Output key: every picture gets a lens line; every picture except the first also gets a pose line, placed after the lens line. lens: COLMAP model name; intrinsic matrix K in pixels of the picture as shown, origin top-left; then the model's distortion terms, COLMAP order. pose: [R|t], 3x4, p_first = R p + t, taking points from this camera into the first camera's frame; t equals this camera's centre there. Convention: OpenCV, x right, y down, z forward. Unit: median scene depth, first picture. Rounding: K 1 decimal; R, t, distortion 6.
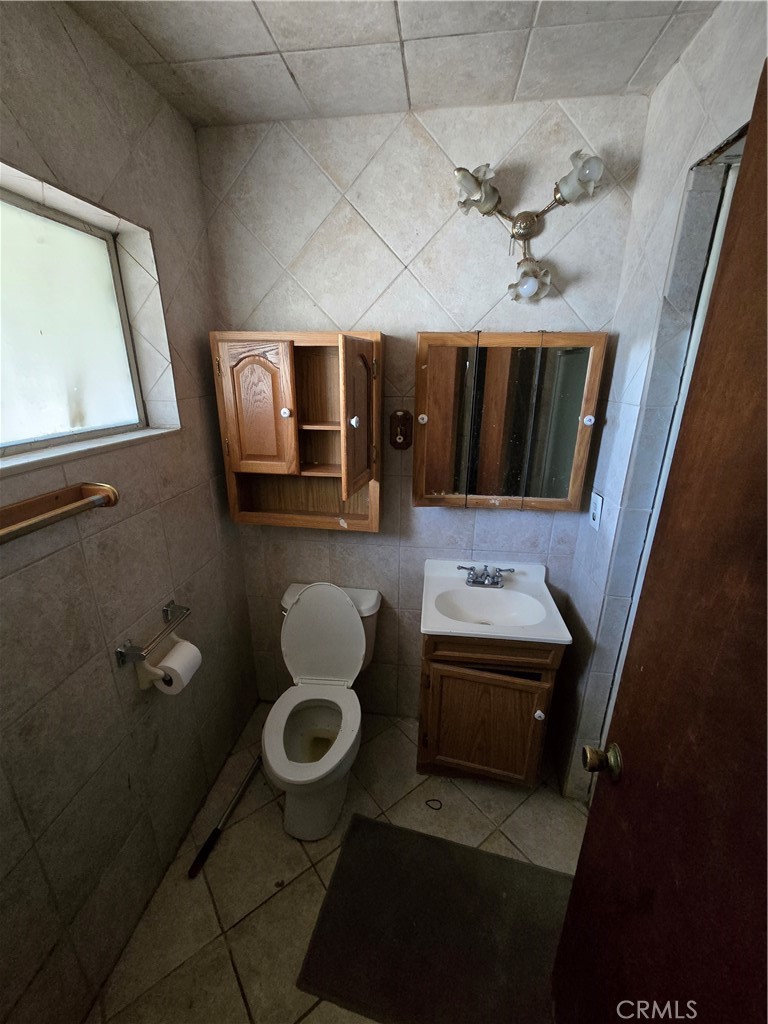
lens RADIAL K [[427.2, 0, 380.1], [0, 427.2, 519.9], [0, 0, 1]] dist [0.001606, 0.001042]
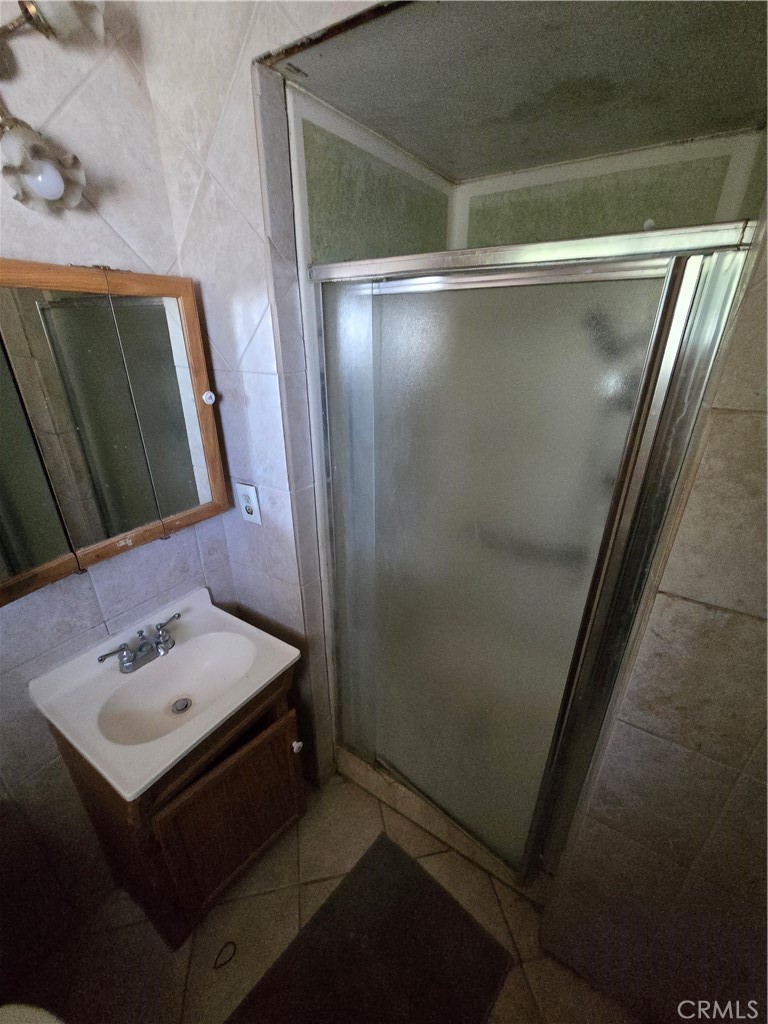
lens RADIAL K [[427.2, 0, 380.1], [0, 427.2, 519.9], [0, 0, 1]] dist [0.001606, 0.001042]
pose [[0.438403, -0.375430, 0.816612, -0.080075], [0.303037, 0.917122, 0.258951, -0.128922], [-0.846151, 0.133938, 0.515839, 0.347990]]
